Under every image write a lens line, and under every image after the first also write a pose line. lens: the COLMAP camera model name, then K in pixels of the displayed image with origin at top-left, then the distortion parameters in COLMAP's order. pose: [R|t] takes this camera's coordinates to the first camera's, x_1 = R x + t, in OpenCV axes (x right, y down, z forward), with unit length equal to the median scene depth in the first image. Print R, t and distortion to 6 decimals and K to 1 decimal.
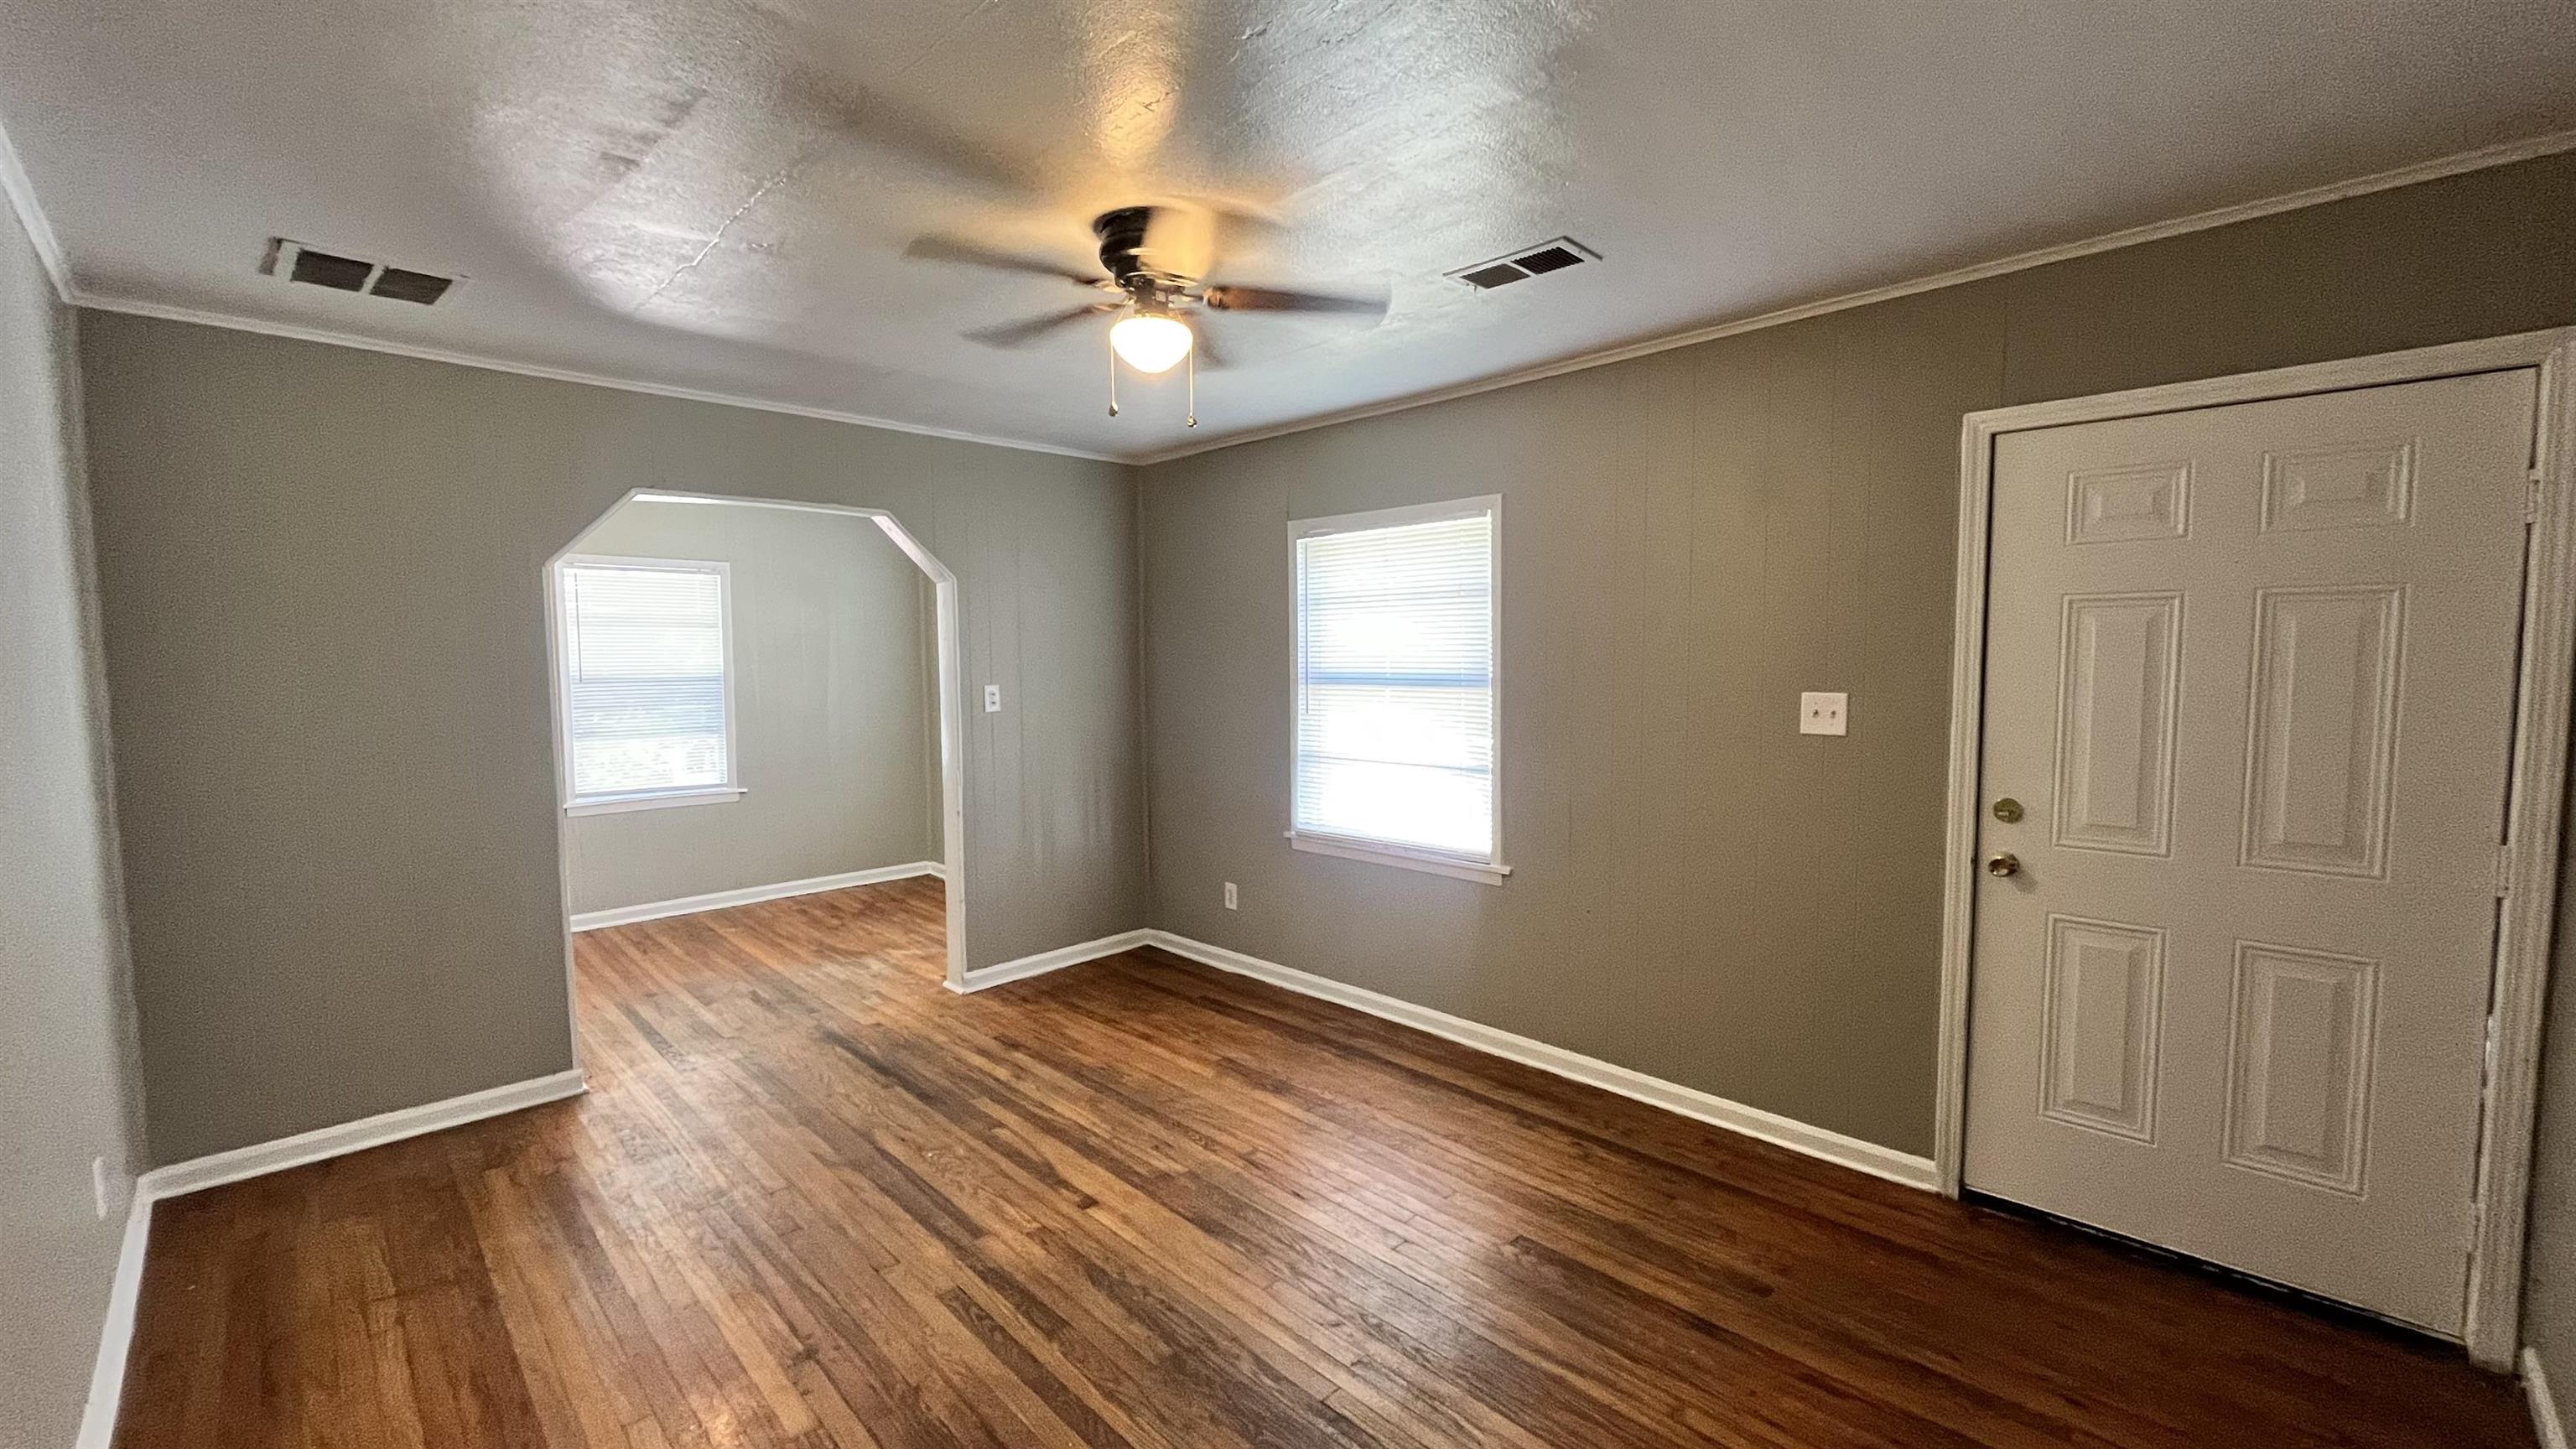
lens RADIAL K [[1036.4, 0, 1286.1], [0, 1036.4, 725.9], [0, 0, 1]] dist [0.003087, -0.000276]
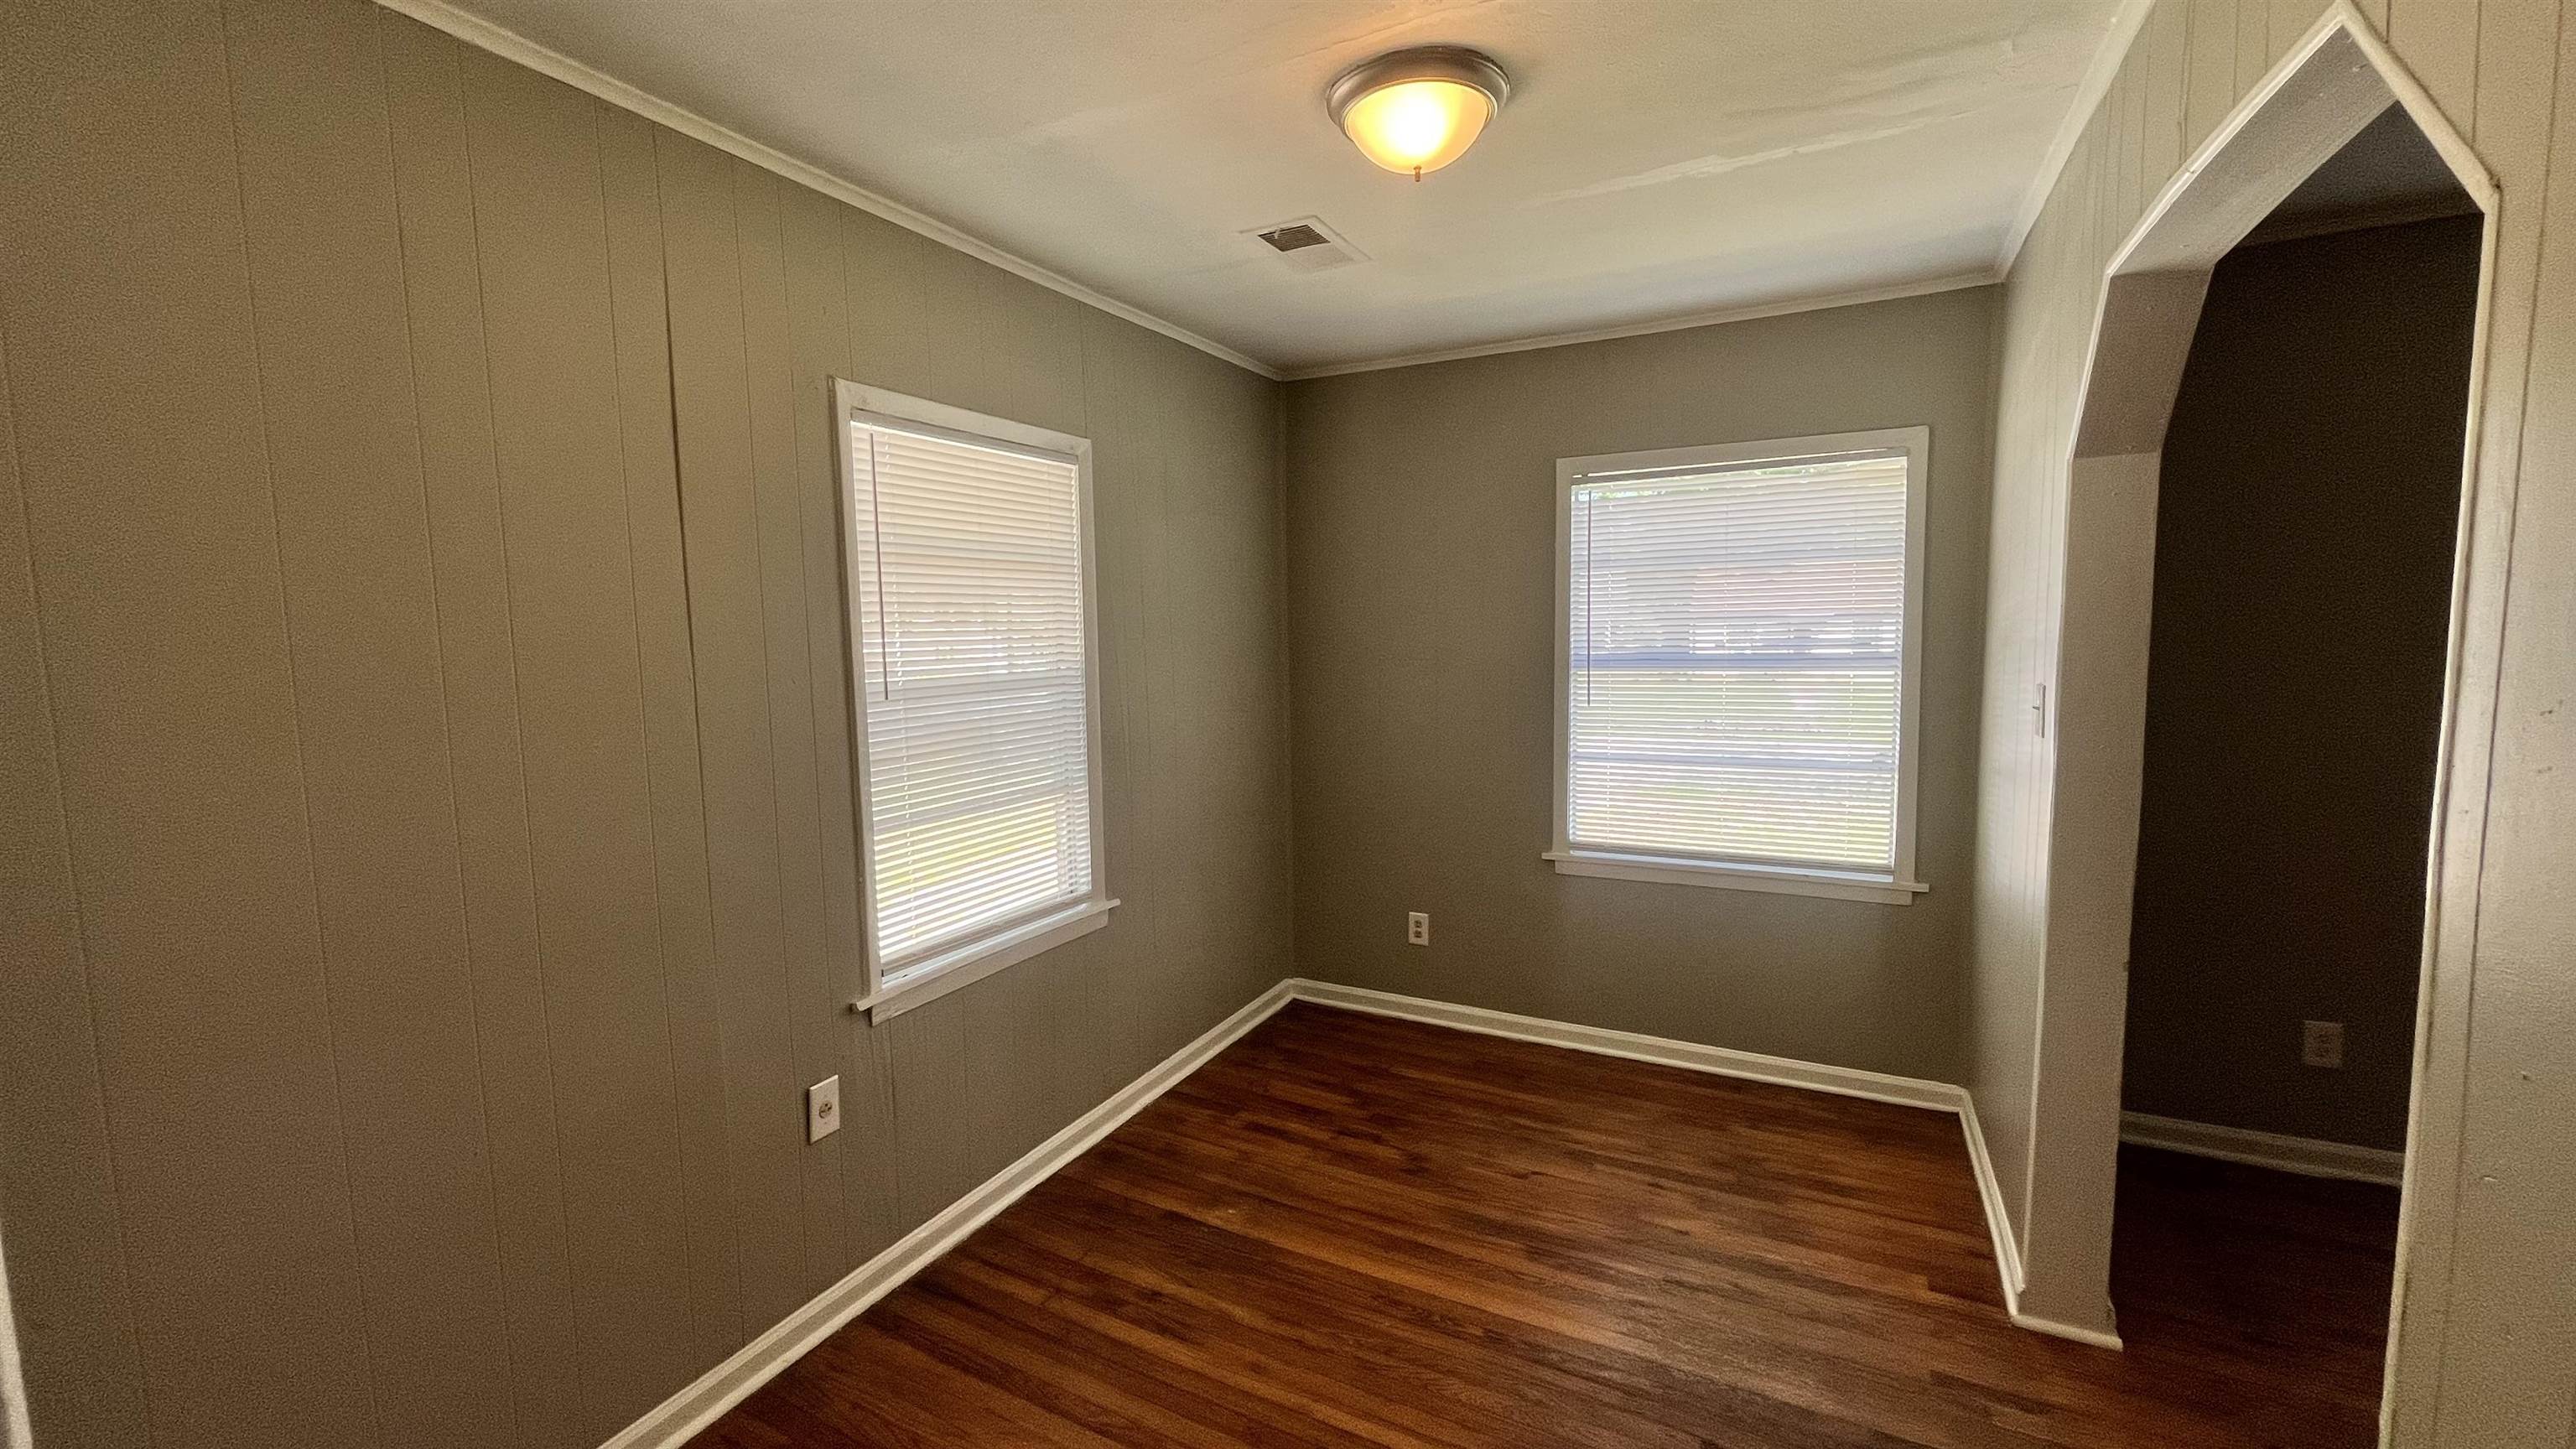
lens RADIAL K [[958.0, 0, 1292.6], [0, 958.0, 702.5], [0, 0, 1]] dist [-0.001061, -0.000061]
pose [[0.934372, -0.031571, 0.354898, -0.551587], [0.023612, 0.999364, 0.026736, -0.042329], [-0.355516, -0.016601, 0.934523, 0.487523]]
